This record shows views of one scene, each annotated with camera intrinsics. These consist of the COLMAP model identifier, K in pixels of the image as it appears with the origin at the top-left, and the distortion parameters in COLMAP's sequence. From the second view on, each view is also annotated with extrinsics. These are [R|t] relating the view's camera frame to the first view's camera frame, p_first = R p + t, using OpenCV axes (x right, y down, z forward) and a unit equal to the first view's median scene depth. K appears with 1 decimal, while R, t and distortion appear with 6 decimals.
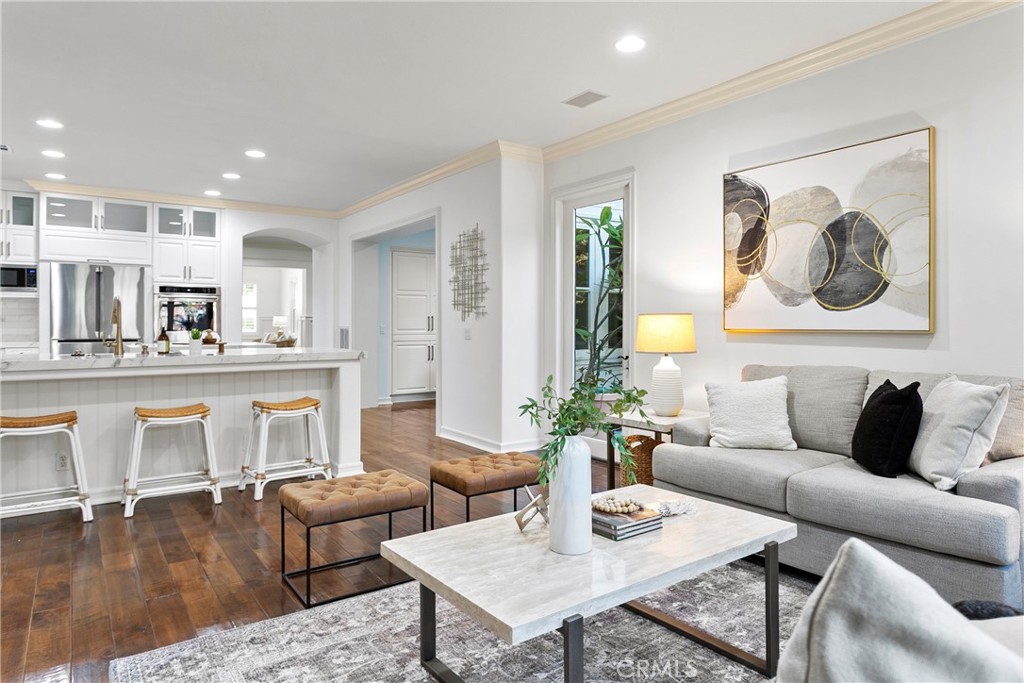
lens RADIAL K [[630.9, 0, 516.1], [0, 630.9, 319.9], [0, 0, 1]] dist [-0.000072, 0.000667]
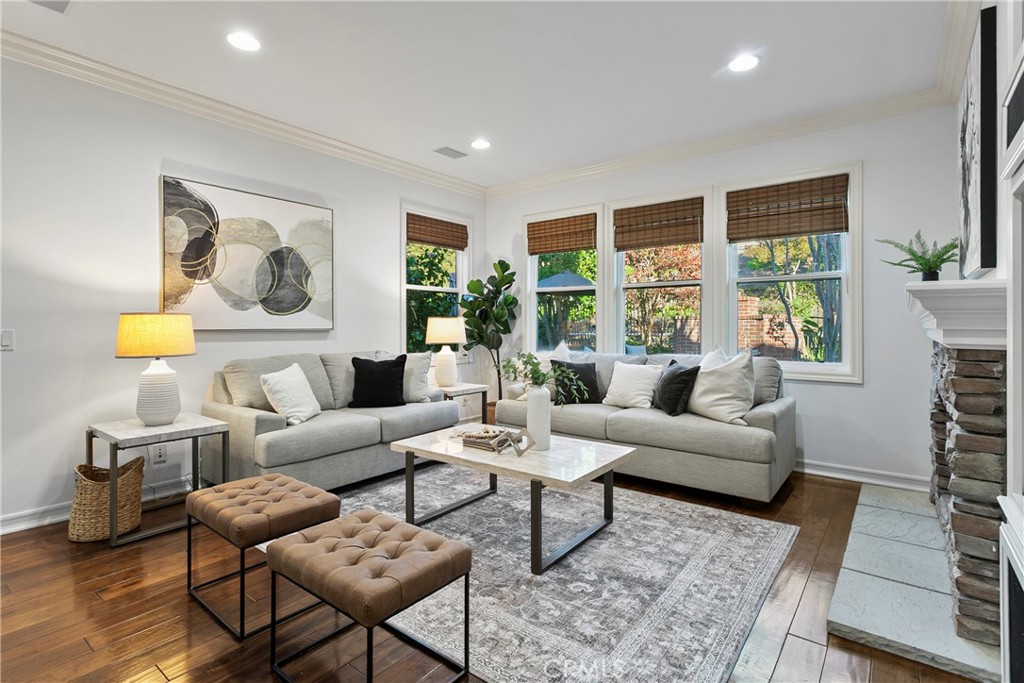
lens RADIAL K [[494.6, 0, 522.1], [0, 494.6, 324.6], [0, 0, 1]] dist [-0.003502, 0.005825]
pose [[-0.294185, 0.005922, 0.955730, -0.634784], [-0.000149, 0.999981, -0.006242, 0.011704], [-0.955748, -0.001979, -0.294179, 0.745709]]
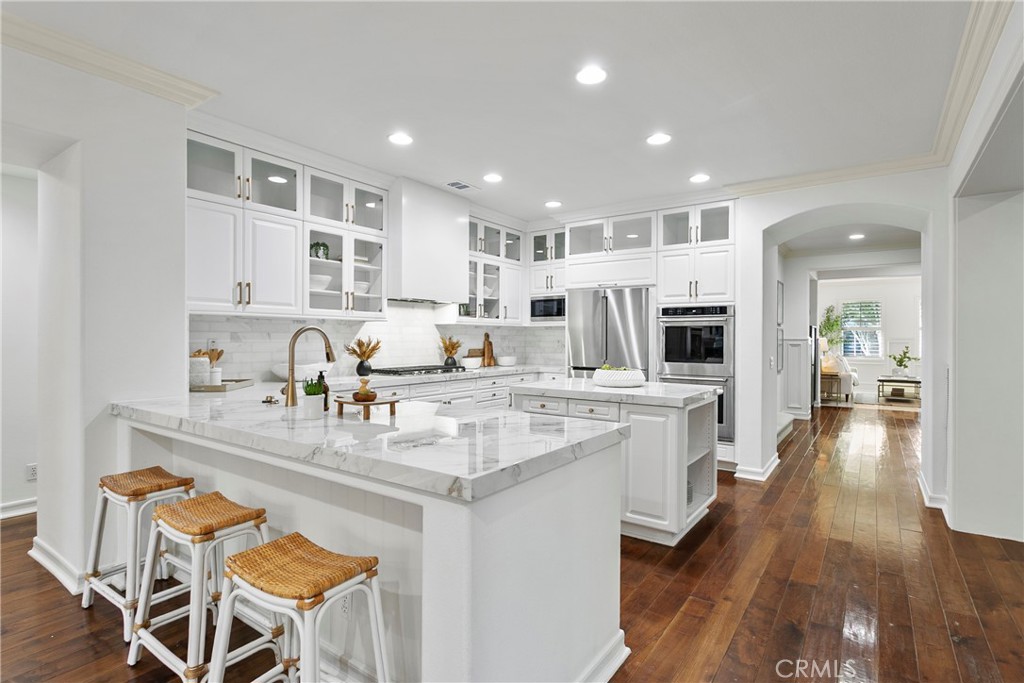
lens RADIAL K [[494.6, 0, 525.6], [0, 494.6, 341.5], [0, 0, 1]] dist [-0.003502, 0.005825]
pose [[0.334582, 0.006919, -0.942341, -0.001085], [-0.002061, 0.999976, 0.006610, -0.025297], [0.942364, -0.000270, 0.334588, 1.192454]]
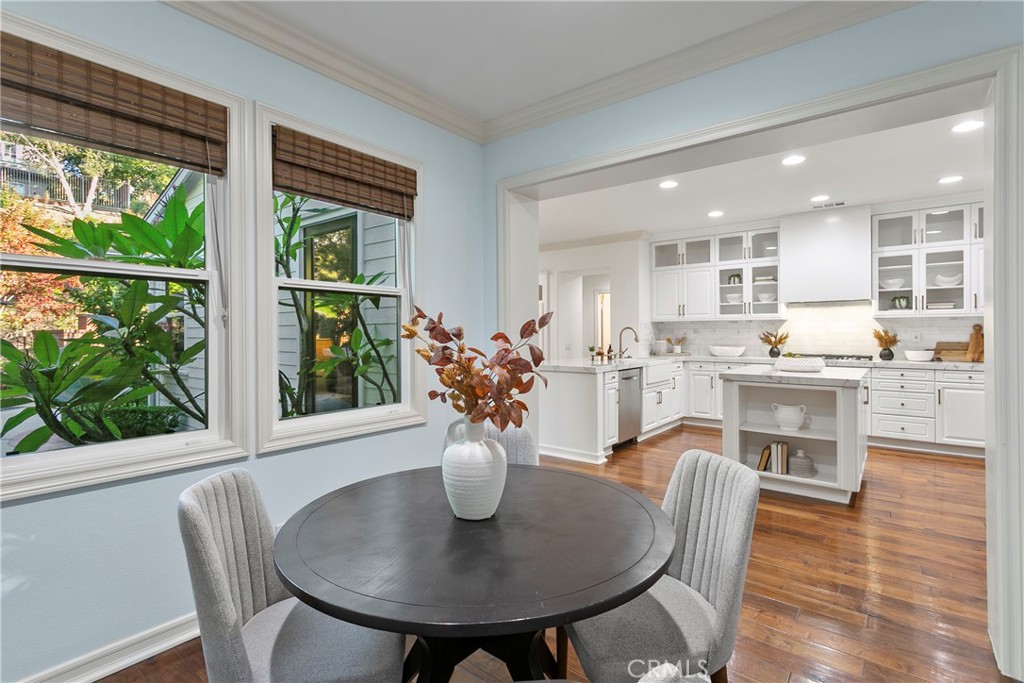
lens RADIAL K [[494.6, 0, 504.2], [0, 494.6, 332.2], [0, 0, 1]] dist [-0.003502, 0.005825]
pose [[-0.960124, 0.004769, -0.279535, 0.133575], [0.005055, 0.999987, -0.000302, -0.025817], [0.279530, -0.001703, -0.960135, 2.593391]]
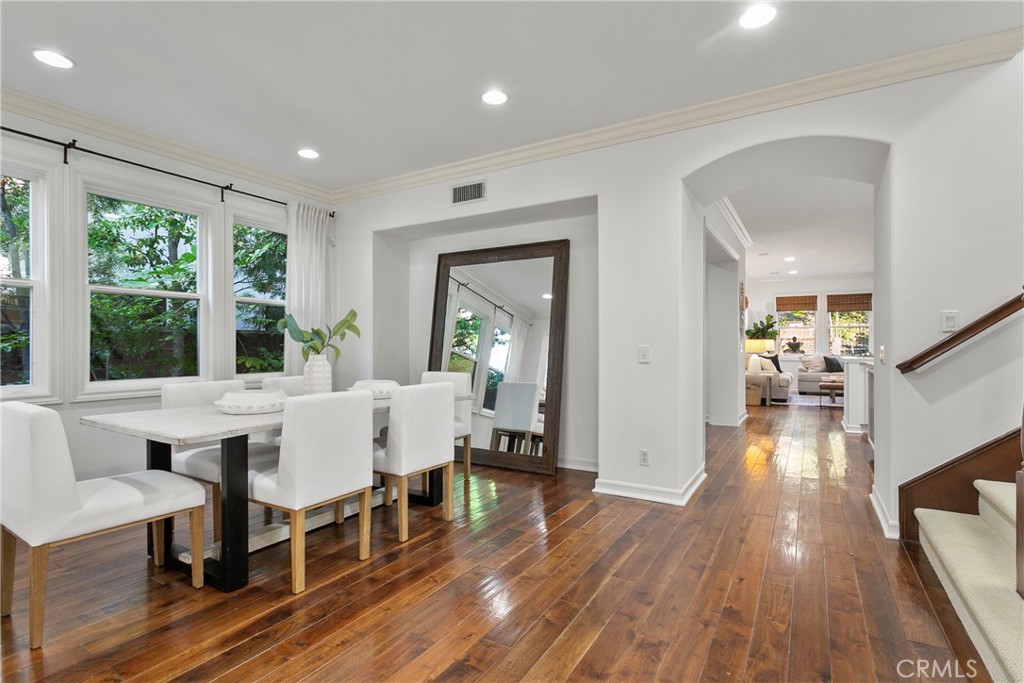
lens RADIAL K [[494.6, 0, 512.7], [0, 494.6, 346.0], [0, 0, 1]] dist [-0.003502, 0.005825]
pose [[-0.400535, 0.002256, 0.916279, -1.500469], [0.002062, 0.999997, -0.001561, 0.023312], [-0.916279, 0.001264, -0.400538, 3.122437]]
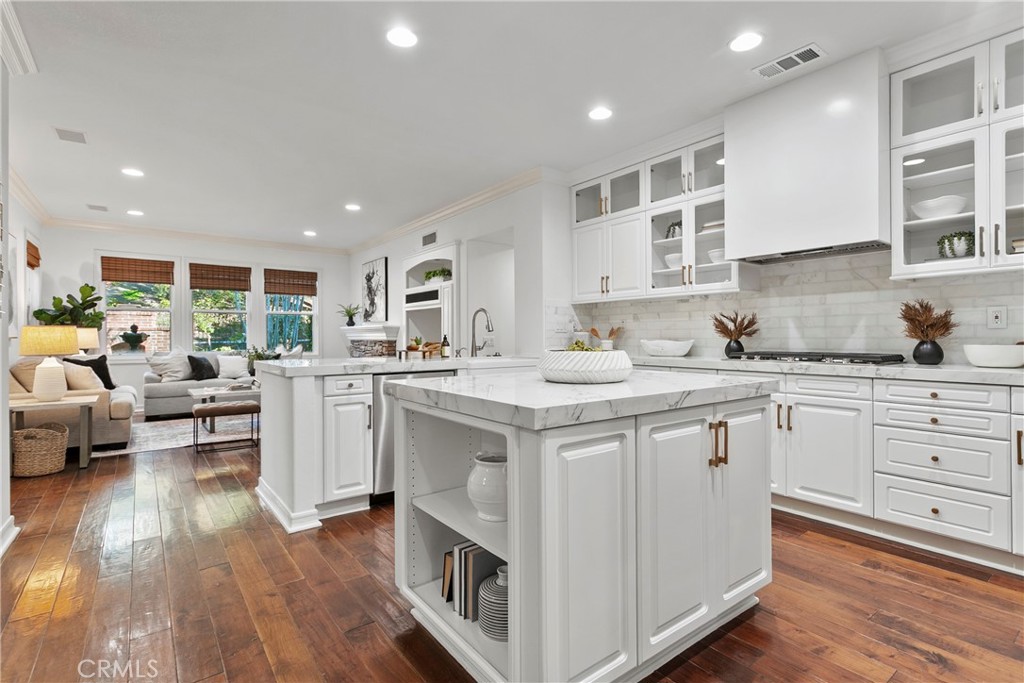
lens RADIAL K [[494.6, 0, 514.6], [0, 494.6, 336.4], [0, 0, 1]] dist [-0.003502, 0.005825]
pose [[-0.999475, 0.005453, -0.031949, -0.757321], [0.005501, 0.999984, -0.001417, 0.020566], [0.031941, -0.001592, -0.999488, 2.201190]]
